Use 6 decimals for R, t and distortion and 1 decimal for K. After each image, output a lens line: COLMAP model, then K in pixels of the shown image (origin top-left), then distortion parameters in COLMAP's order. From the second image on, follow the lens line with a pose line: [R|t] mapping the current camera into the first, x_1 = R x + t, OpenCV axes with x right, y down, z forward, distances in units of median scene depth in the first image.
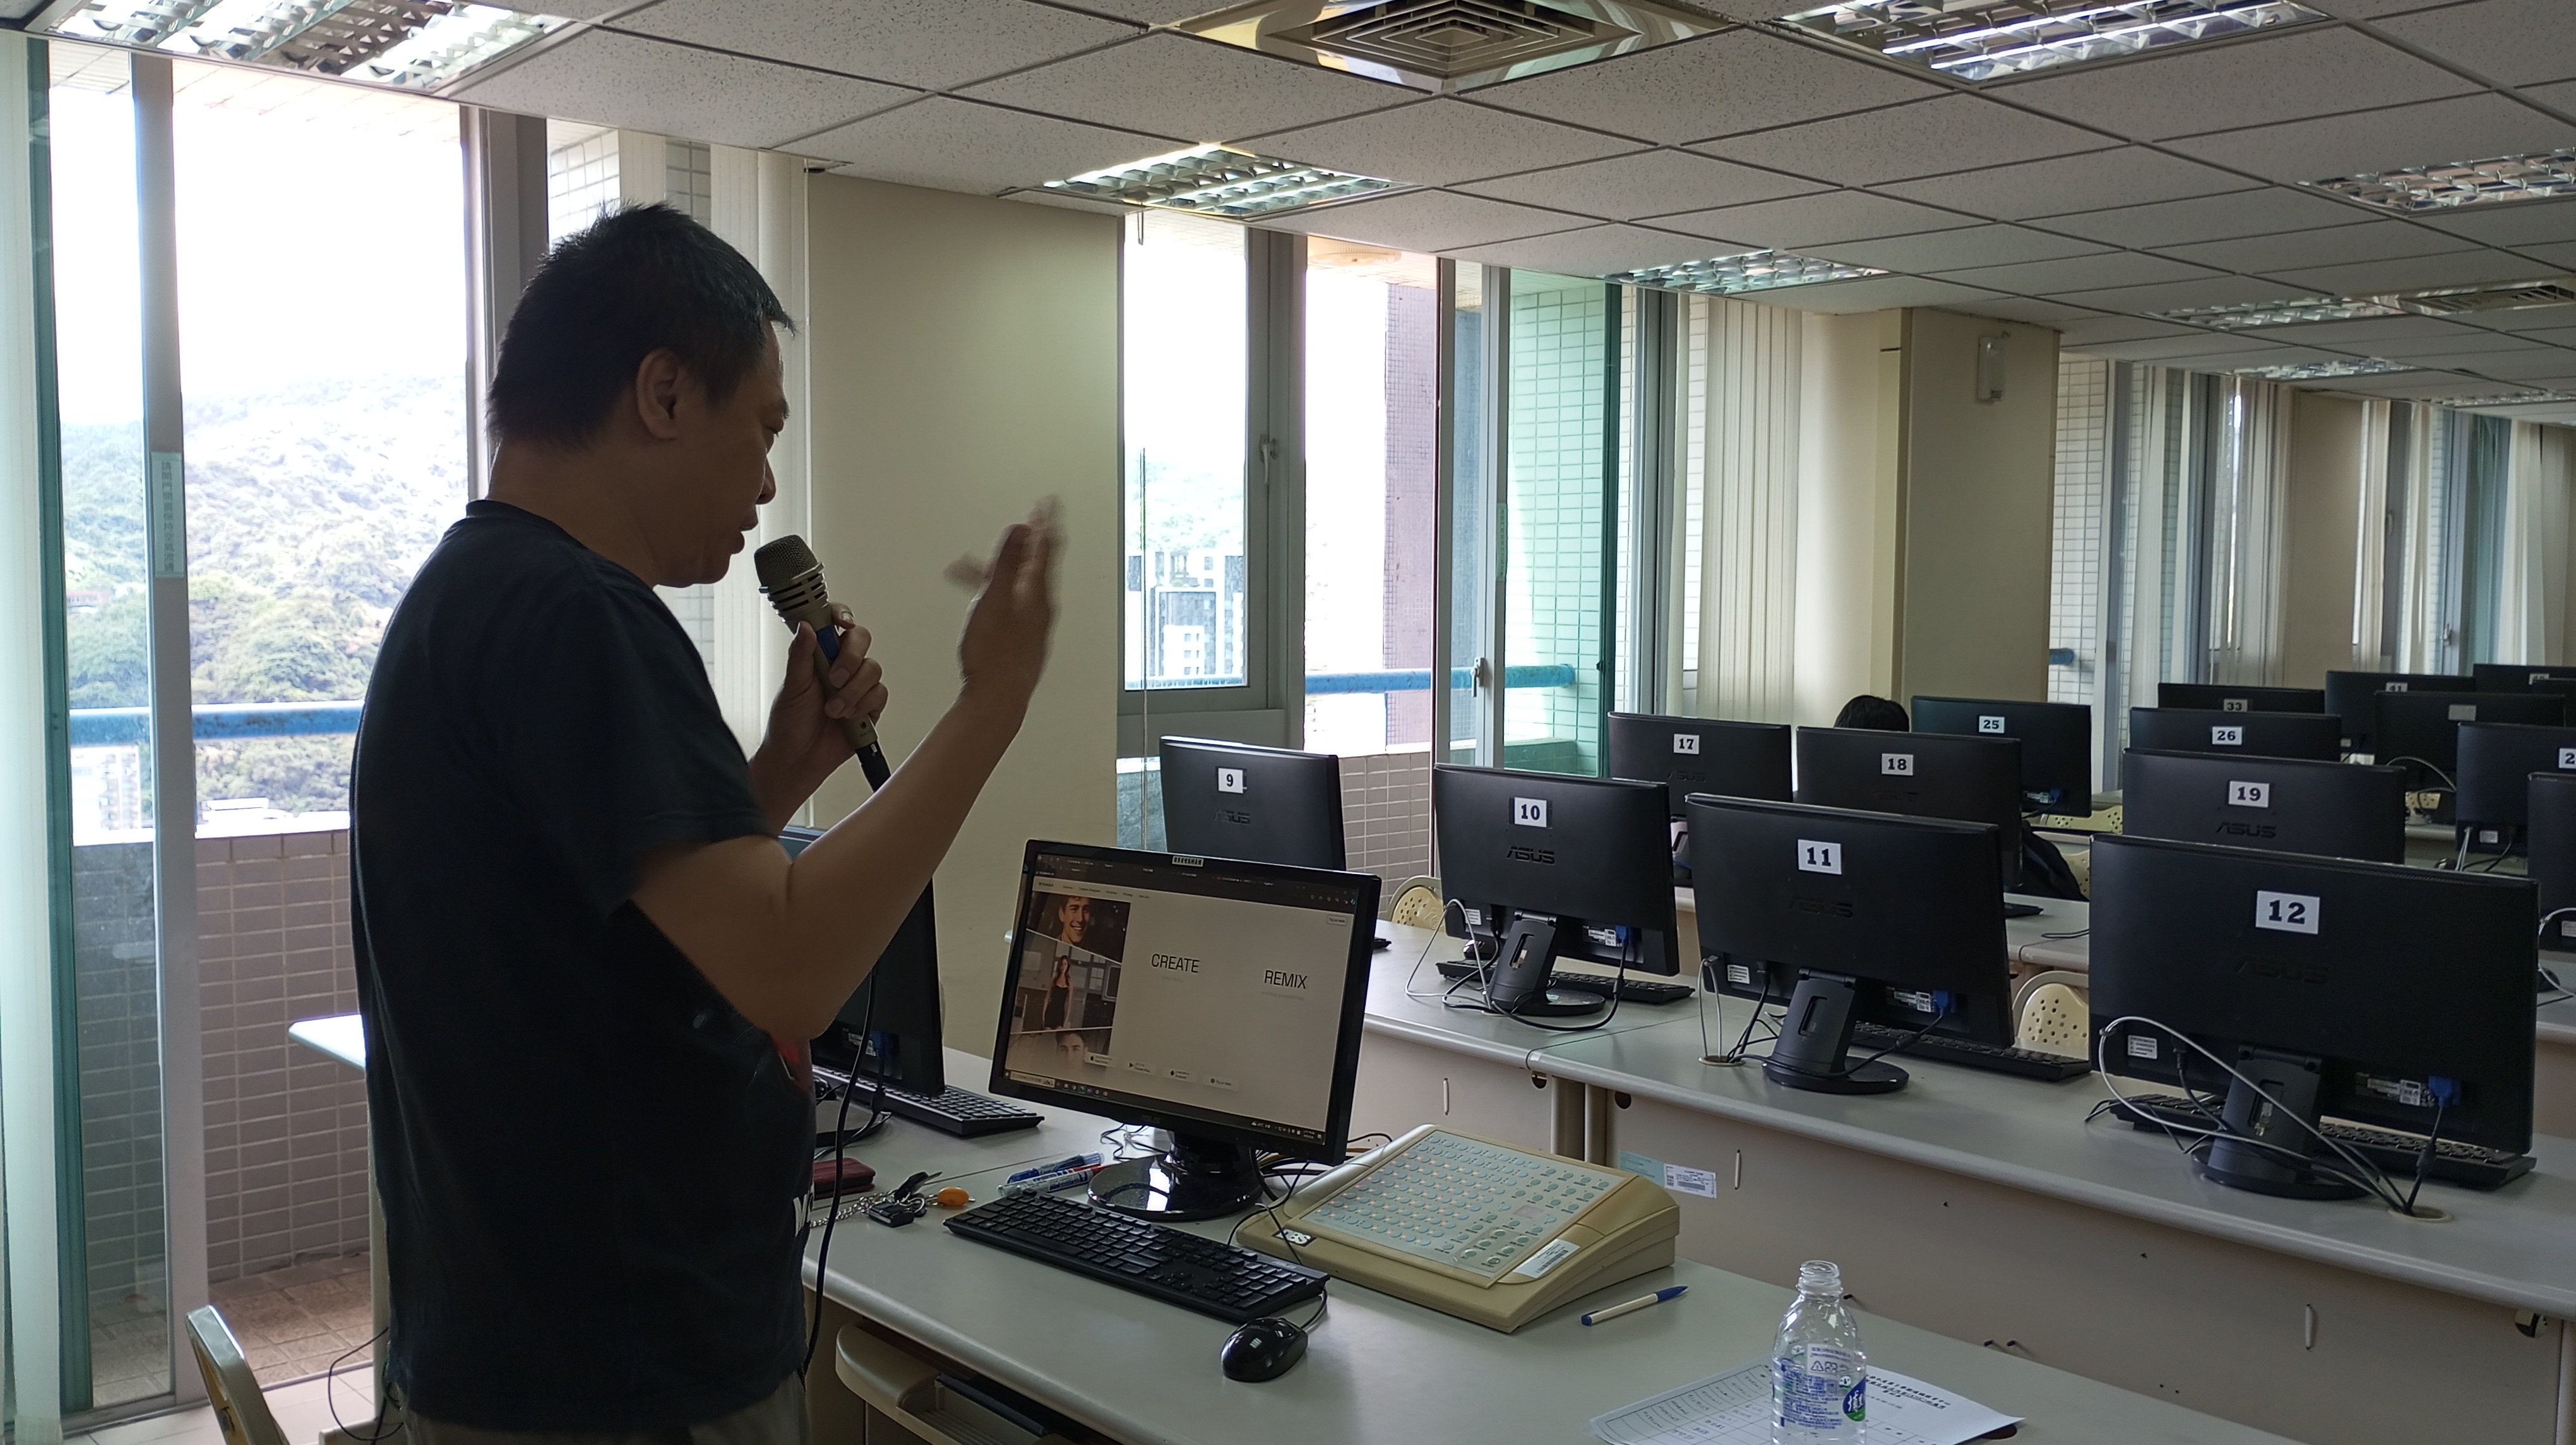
lens RADIAL K [[2149.2, 0, 1297.2], [0, 2149.2, 723.0], [0, 0, 1]] dist [0.054349, -0.060168]
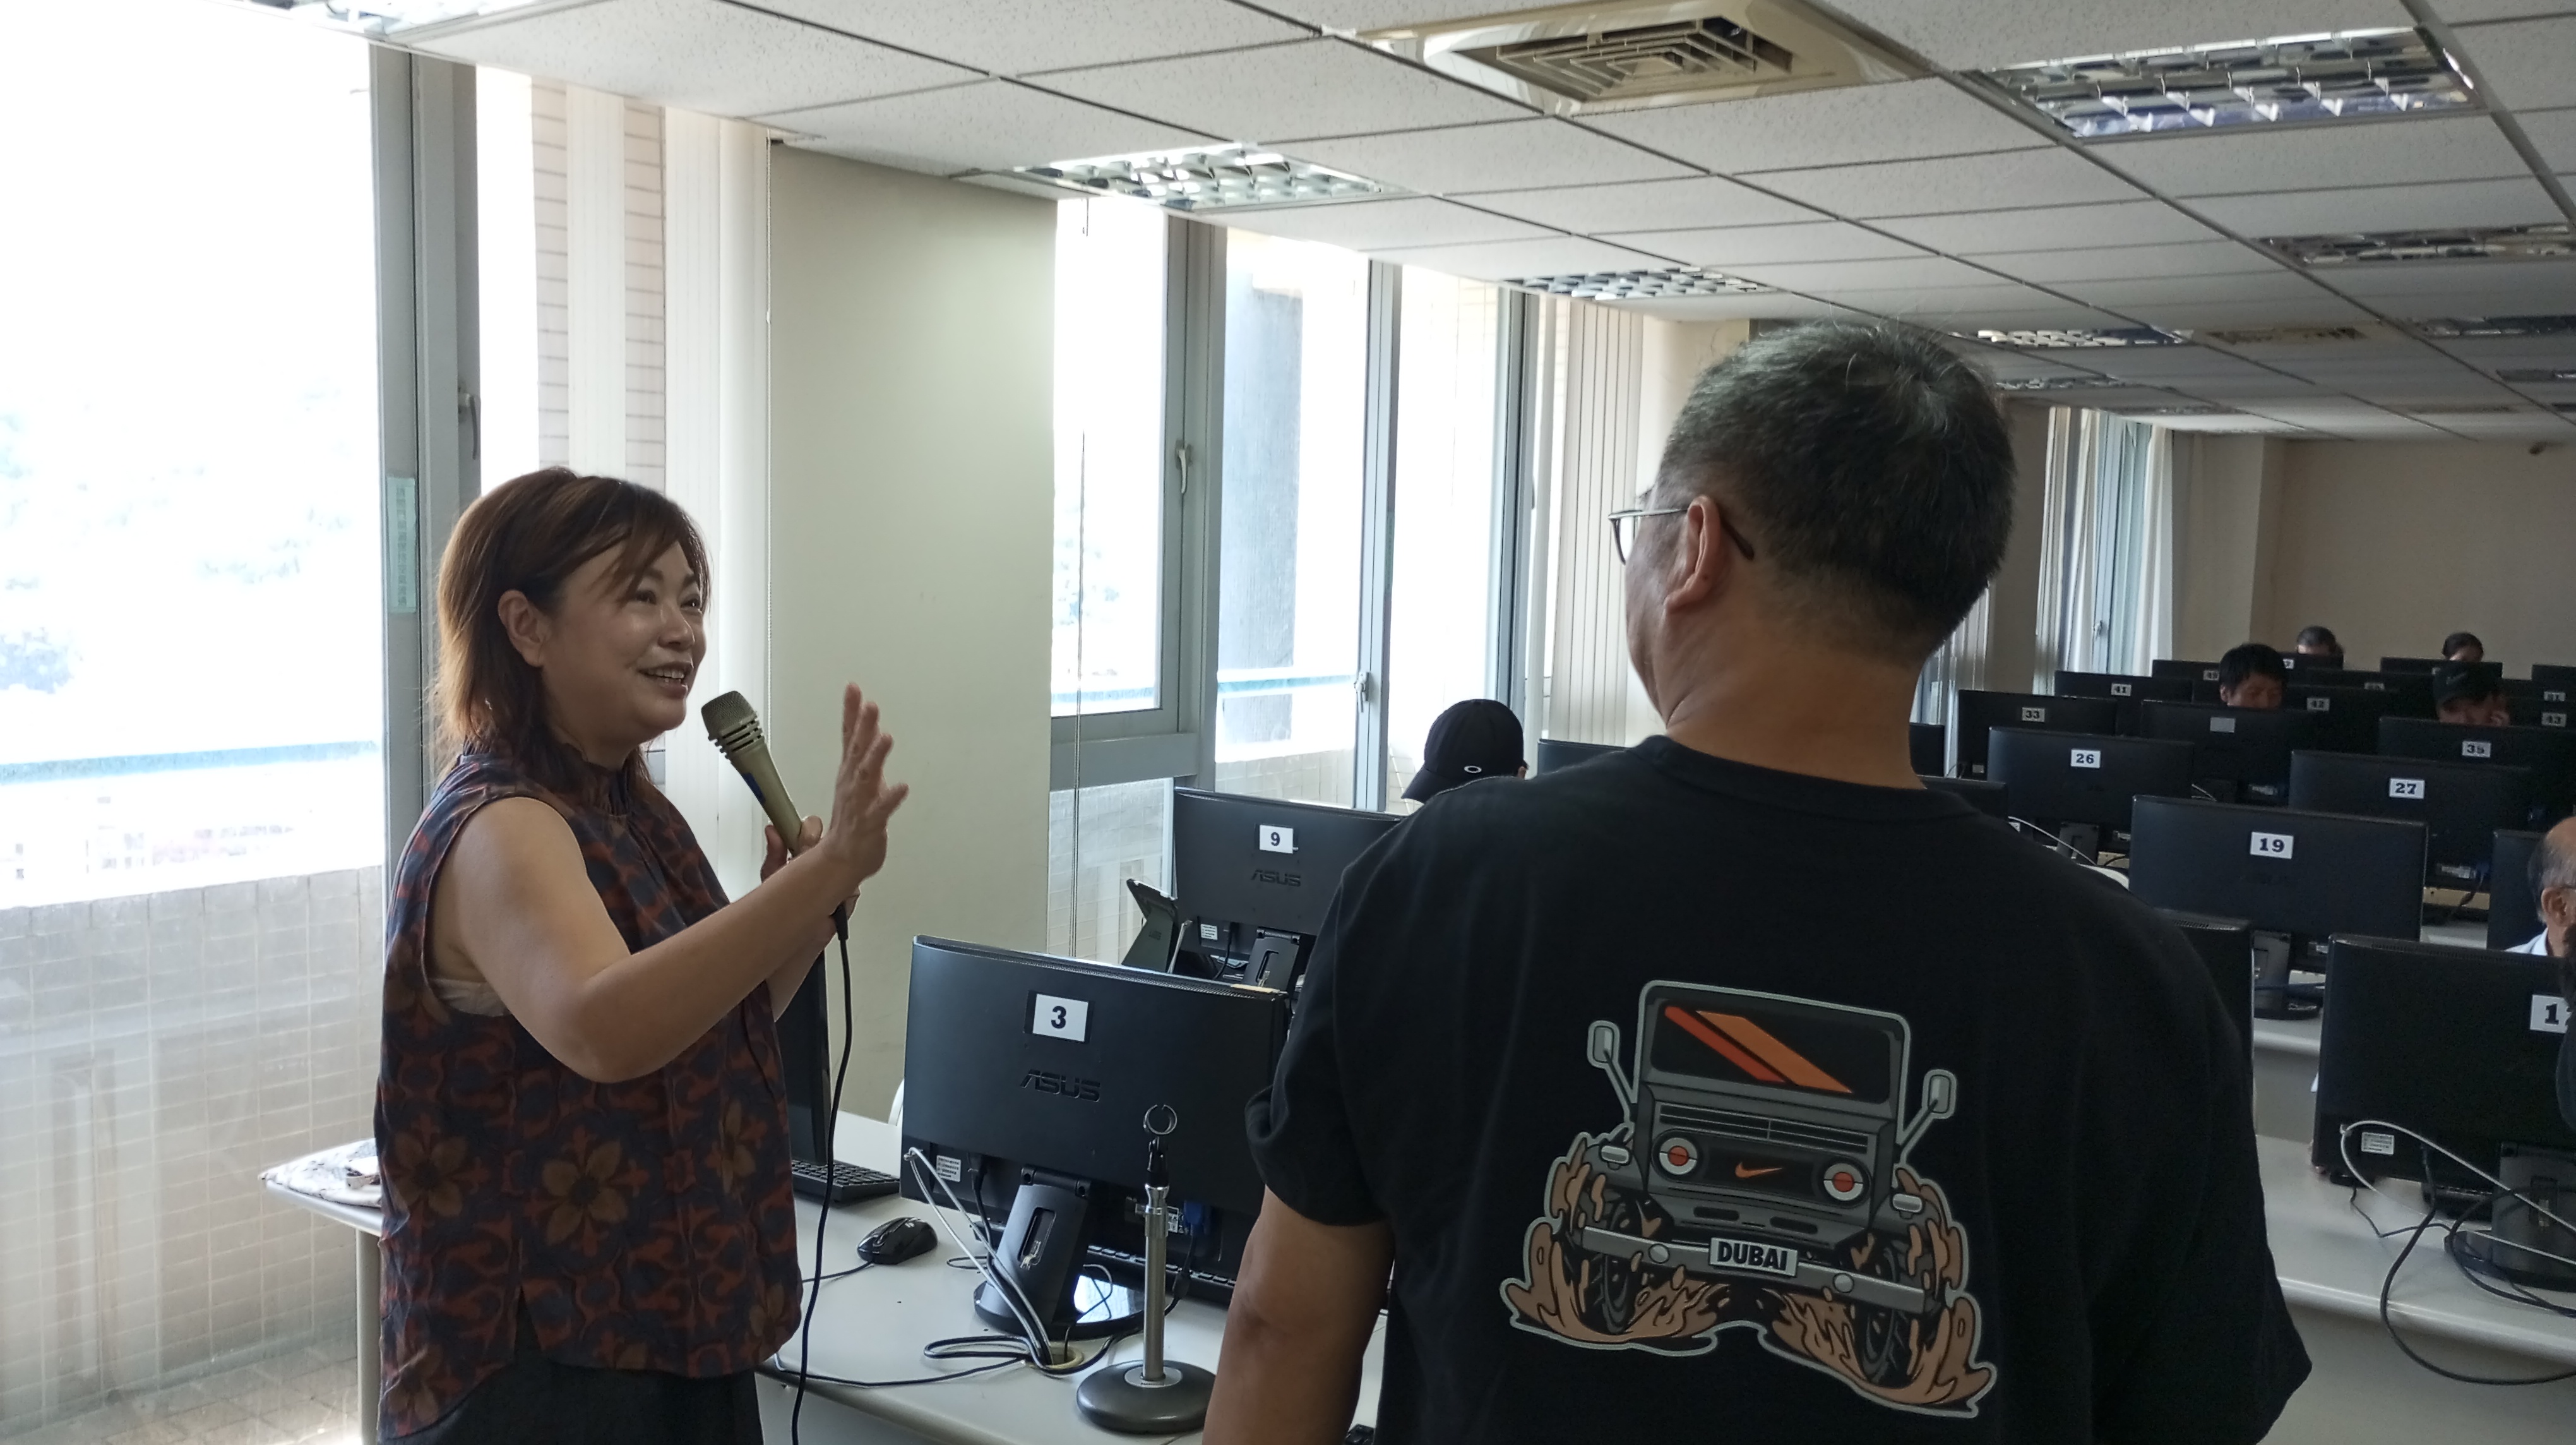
lens RADIAL K [[2170.8, 0, 1290.2], [0, 2170.8, 690.8], [0, 0, 1]] dist [0.069933, -0.080495]
pose [[0.976320, 0.002615, 0.216315, -0.217097], [-0.005412, 0.999909, 0.012339, -0.046313], [-0.216263, -0.013217, 0.976246, 0.086835]]
